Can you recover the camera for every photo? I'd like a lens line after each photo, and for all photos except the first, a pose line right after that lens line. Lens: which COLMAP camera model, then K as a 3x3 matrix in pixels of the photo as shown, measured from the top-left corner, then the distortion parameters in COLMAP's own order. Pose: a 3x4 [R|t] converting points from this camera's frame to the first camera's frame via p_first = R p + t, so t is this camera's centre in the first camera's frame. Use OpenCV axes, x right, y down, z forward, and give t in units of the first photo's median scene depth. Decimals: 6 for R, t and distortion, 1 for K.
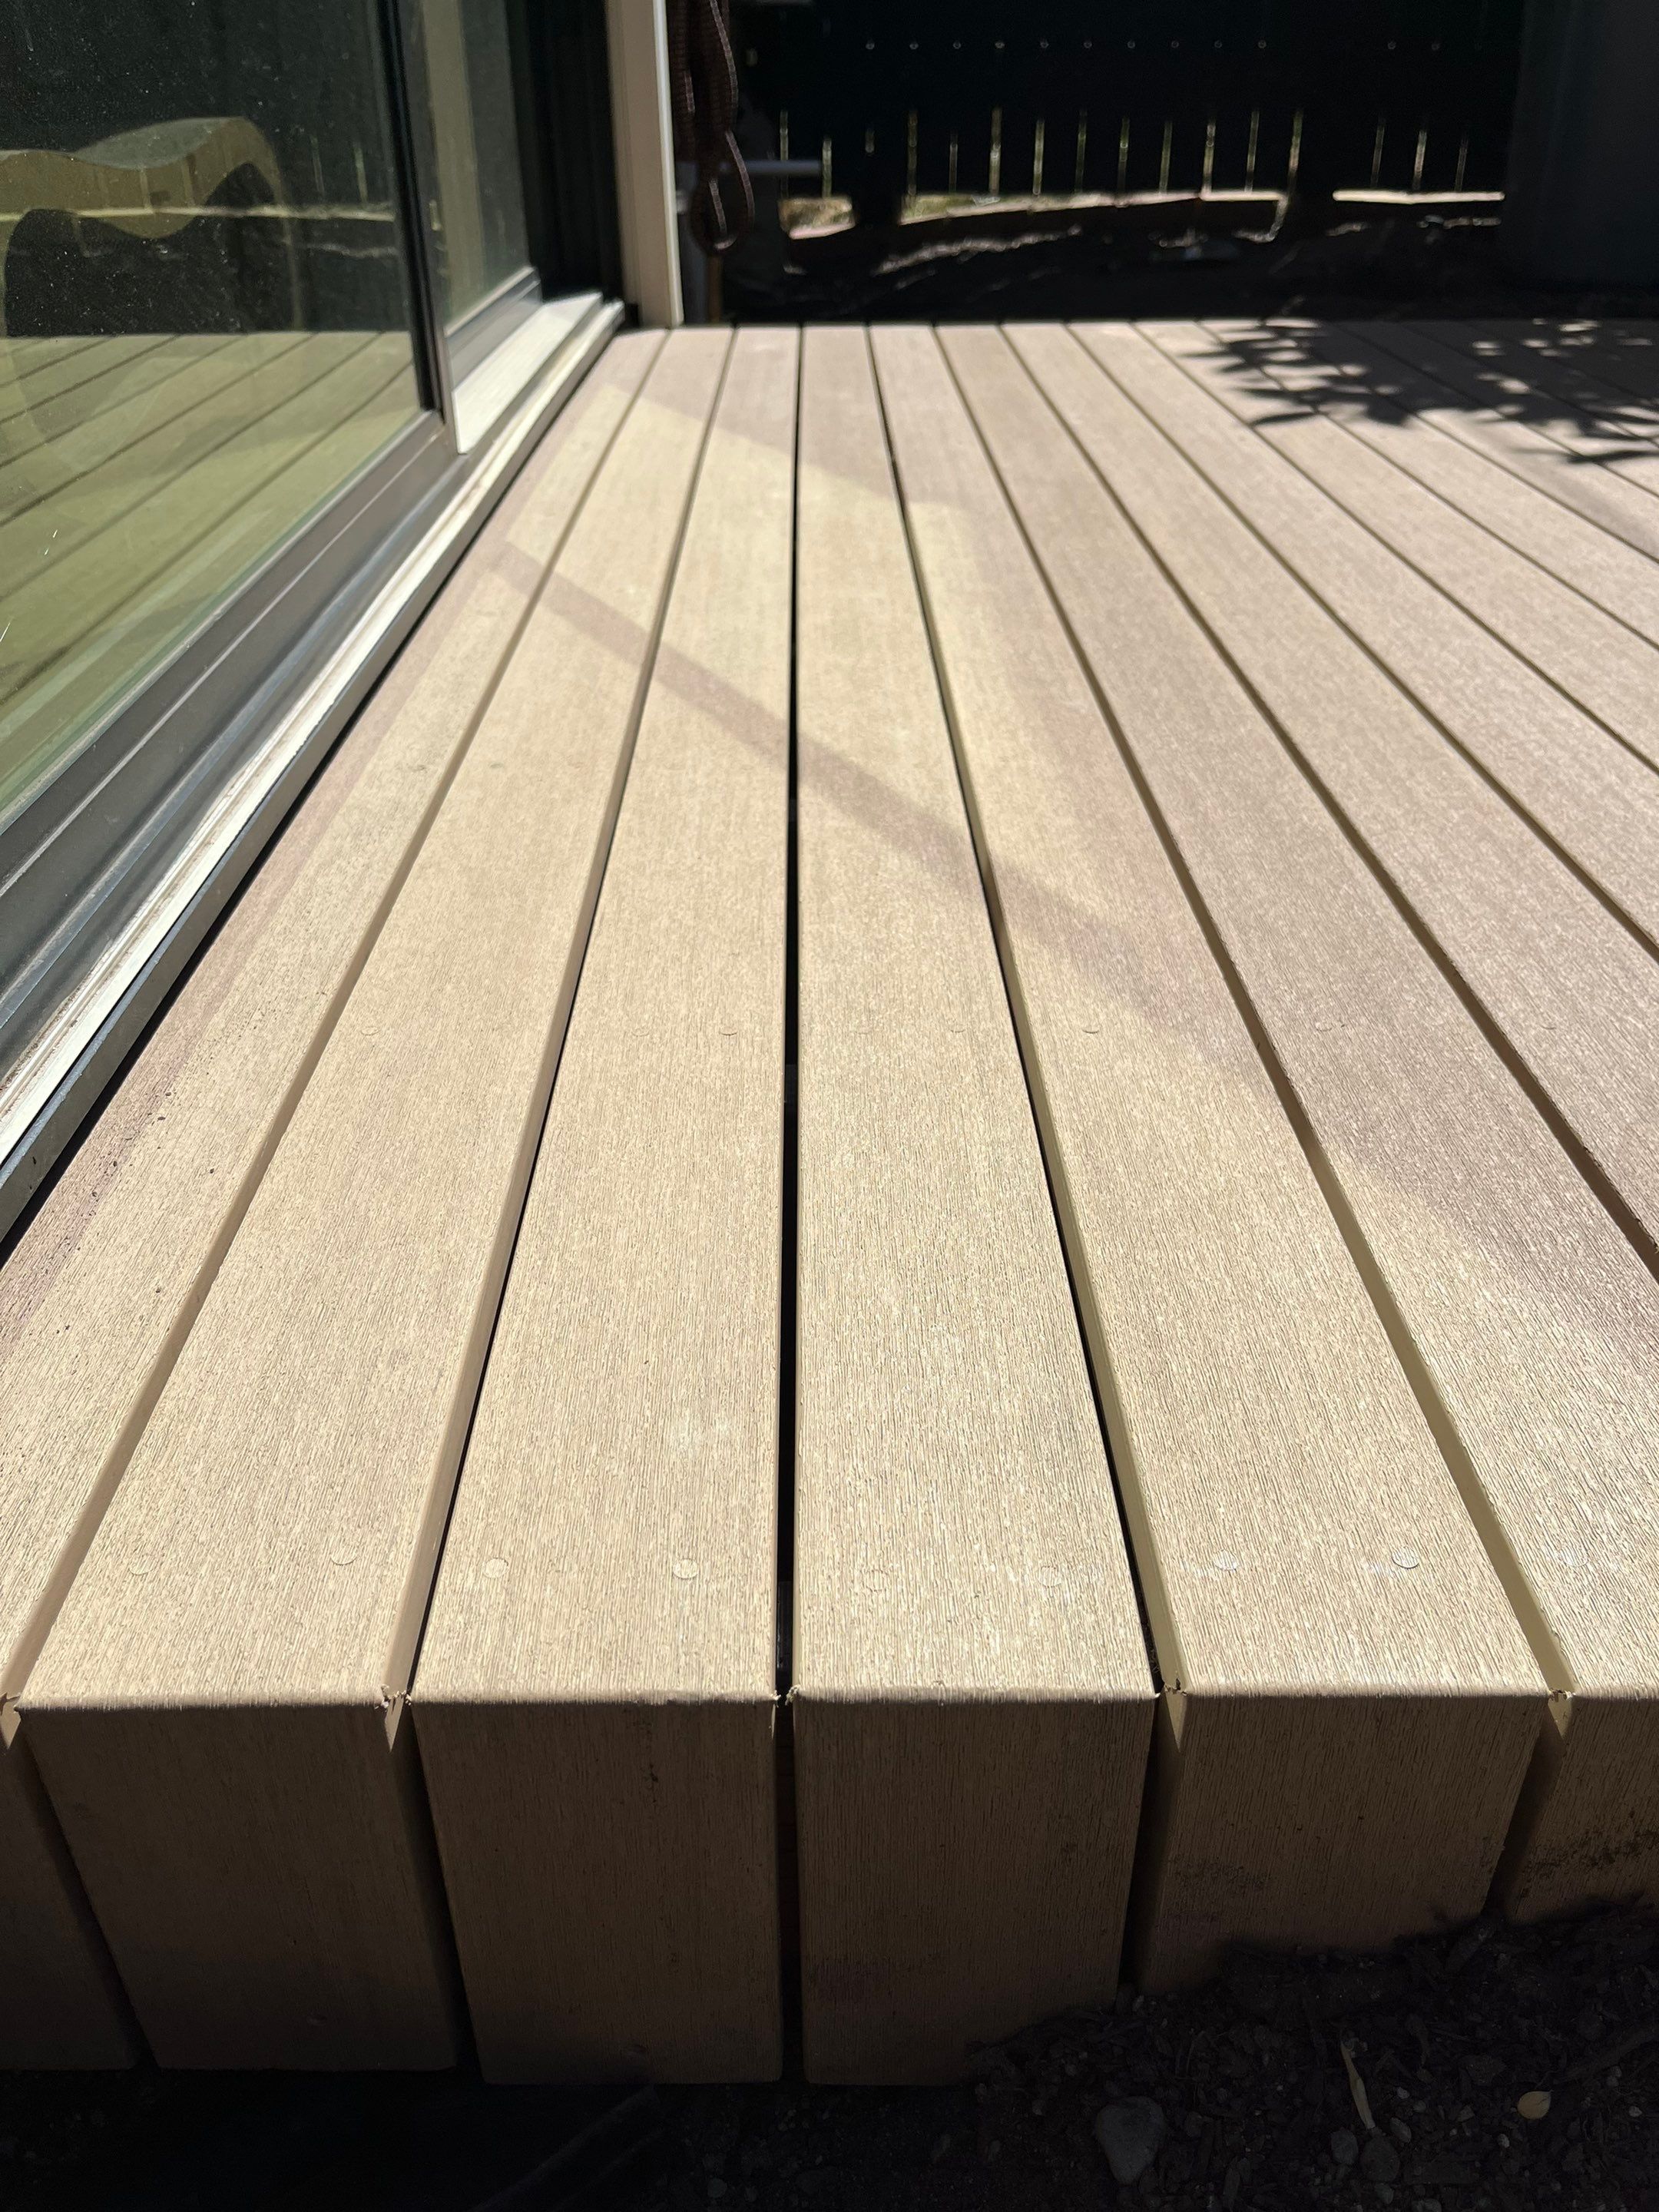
lens RADIAL K [[1681.8, 0, 817.4], [0, 1681.8, 1097.8], [0, 0, 1]] dist [0.049492, -0.072341]
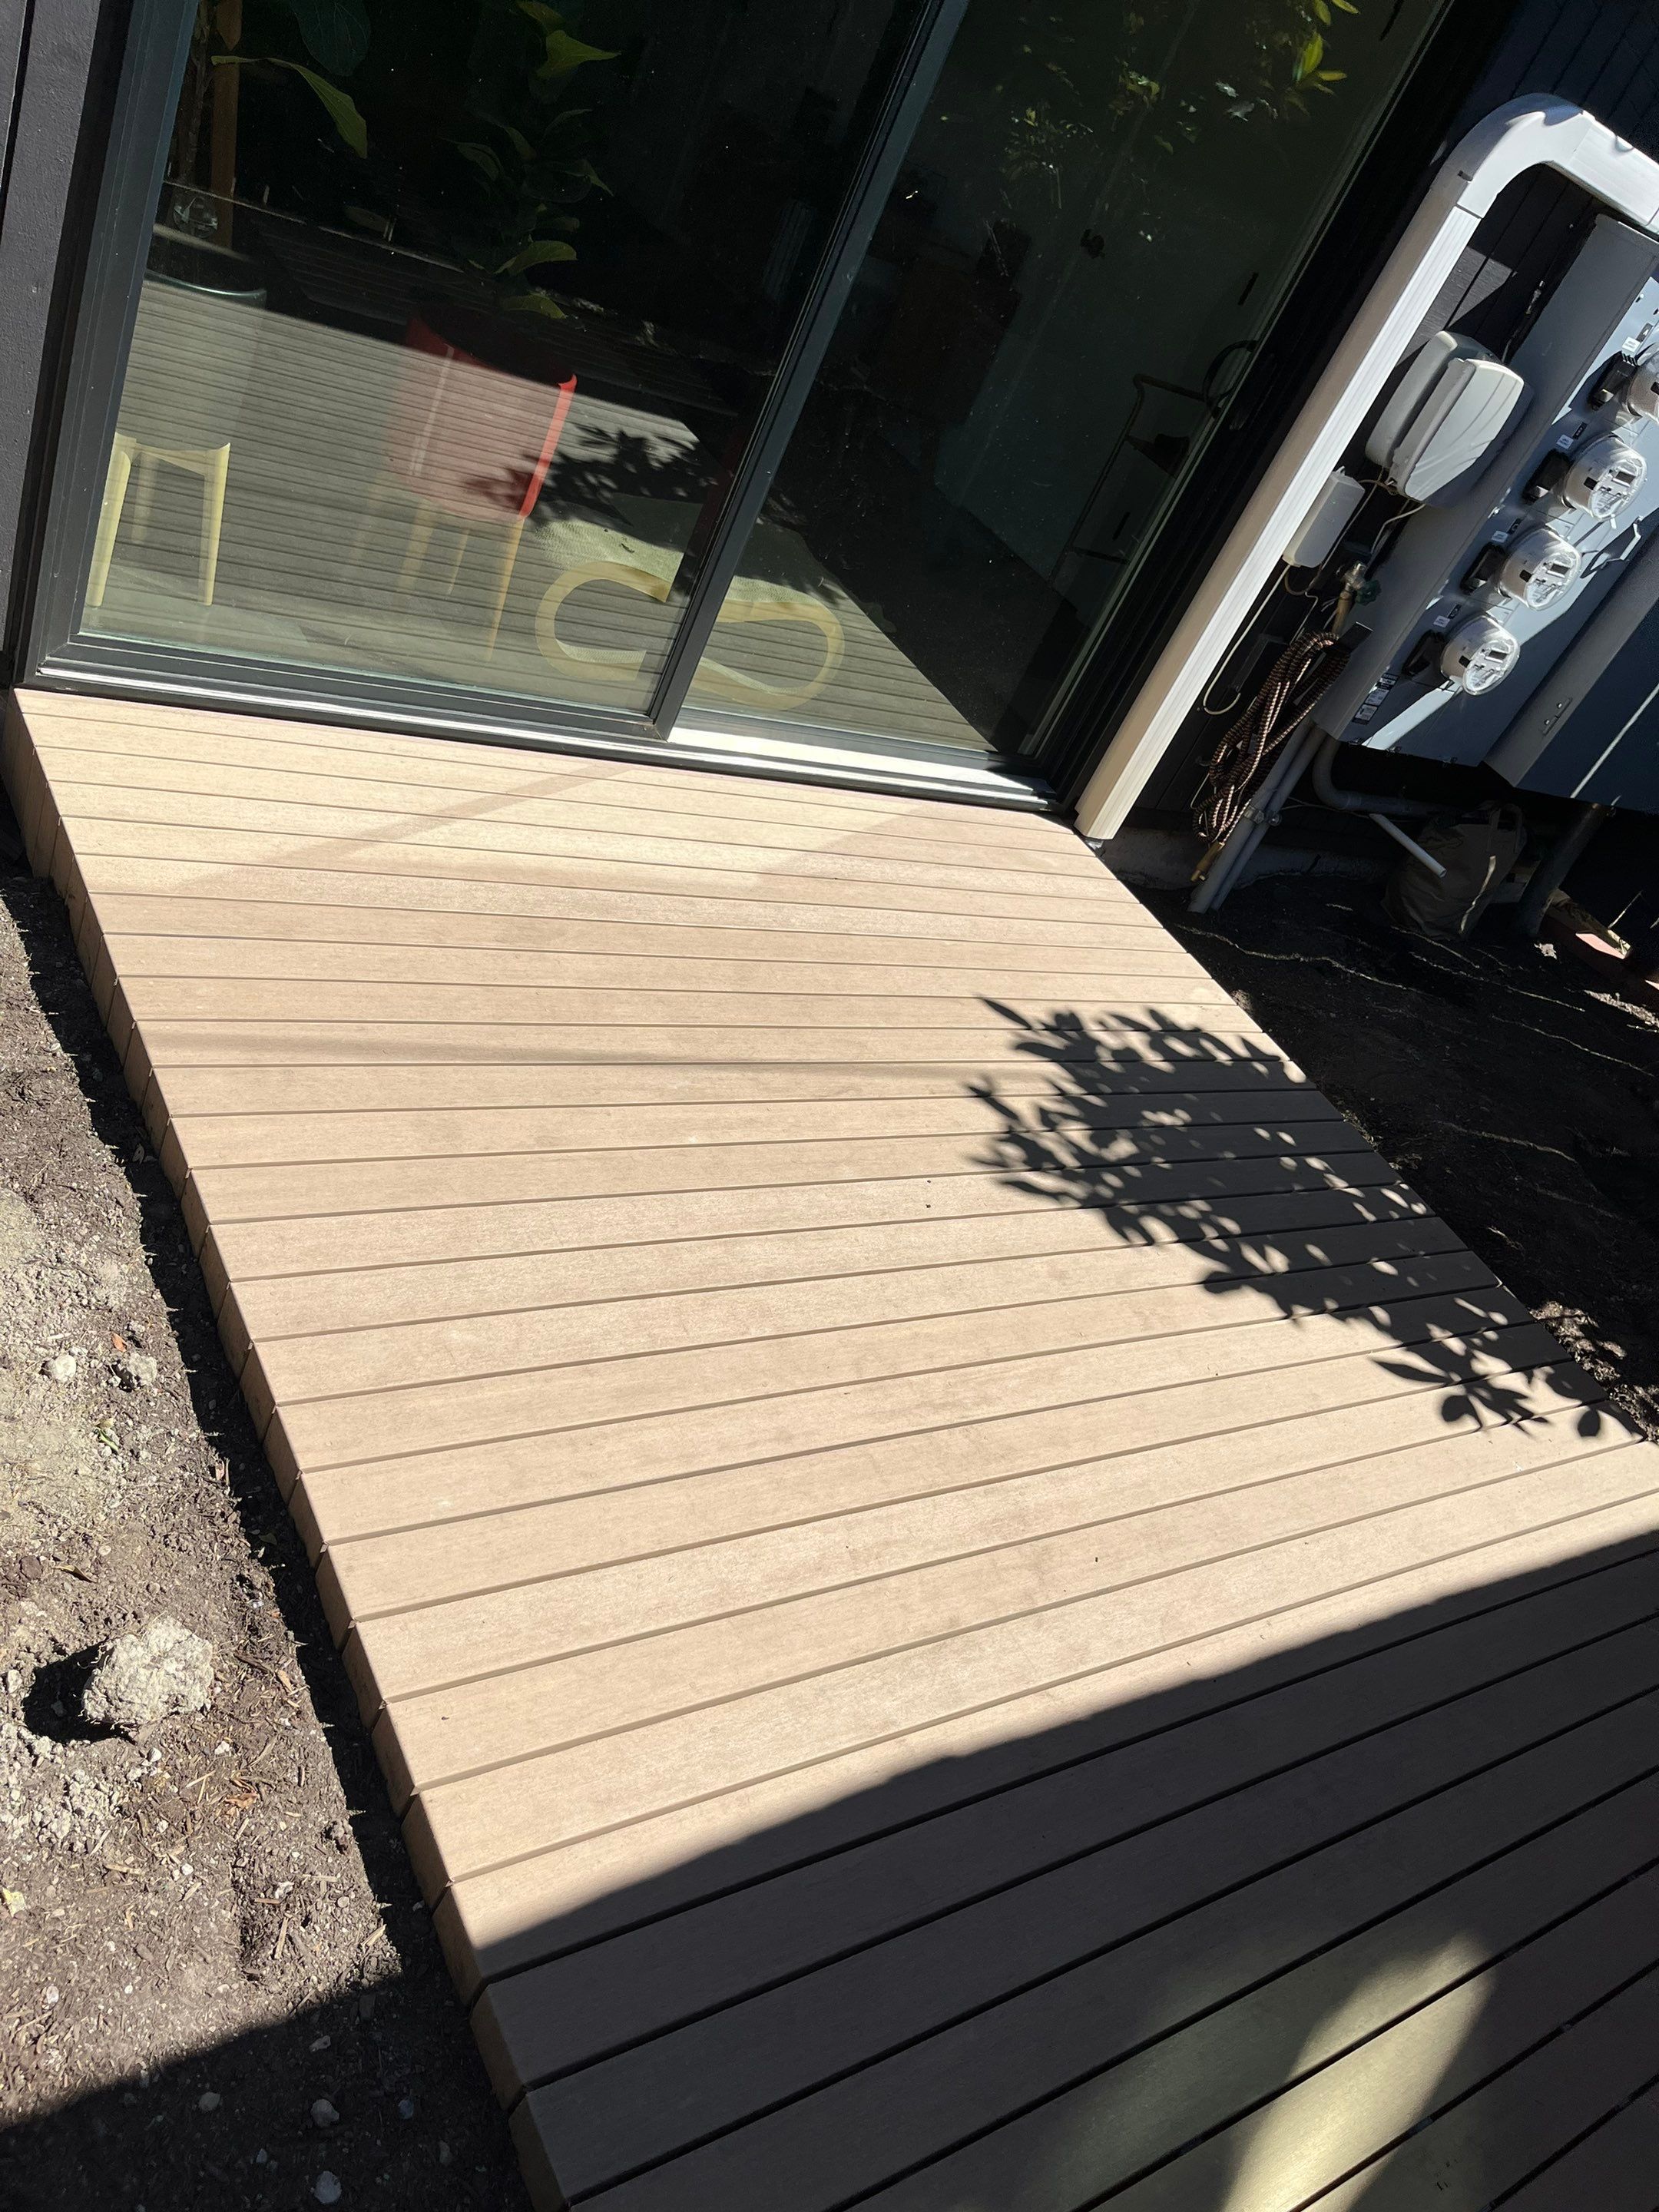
lens RADIAL K [[1681.8, 0, 833.1], [0, 1681.8, 1105.1], [0, 0, 1]] dist [0.049492, -0.072341]
pose [[0.460618, 0.682362, -0.567638, 2.054030], [-0.762498, 0.631559, 0.140462, -0.714940], [0.454343, 0.368124, 0.811207, -0.843399]]
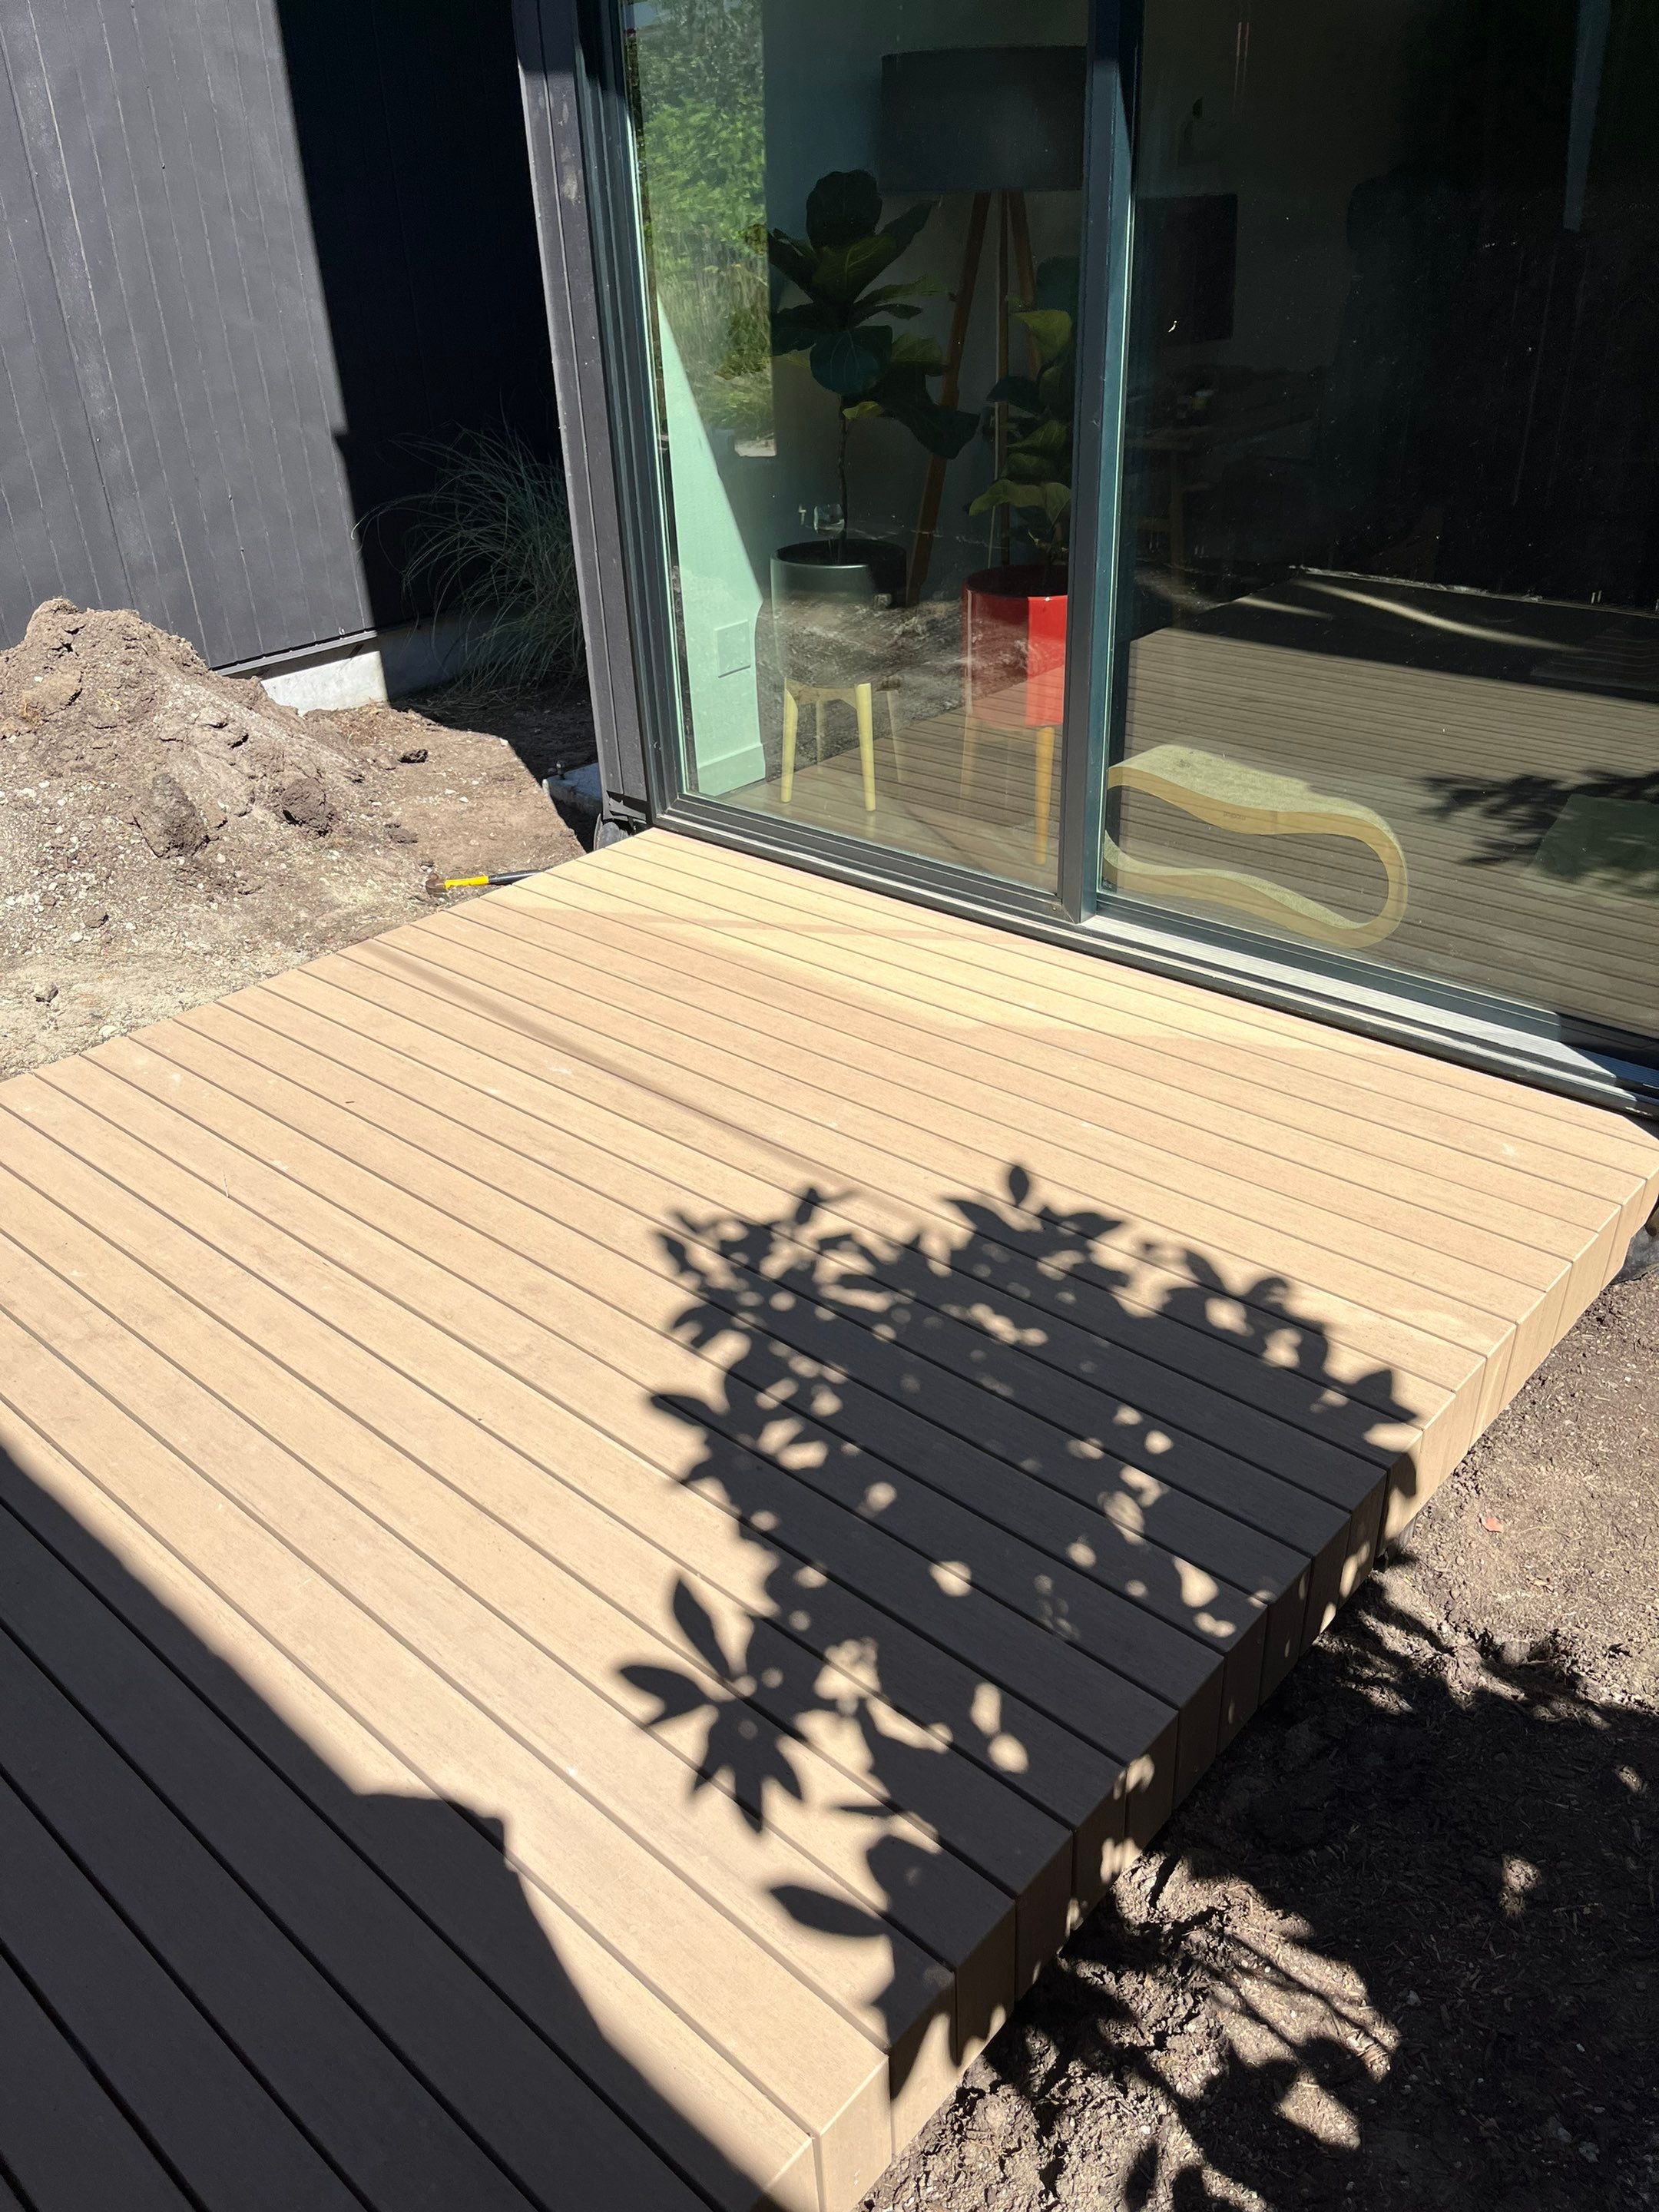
lens RADIAL K [[1681.8, 0, 847.0], [0, 1681.8, 1103.2], [0, 0, 1]] dist [0.049492, -0.072341]
pose [[-0.666673, 0.395695, -0.631643, 2.026314], [-0.351674, 0.580195, 0.734642, -2.333691], [0.657170, 0.711898, -0.247645, 1.931184]]
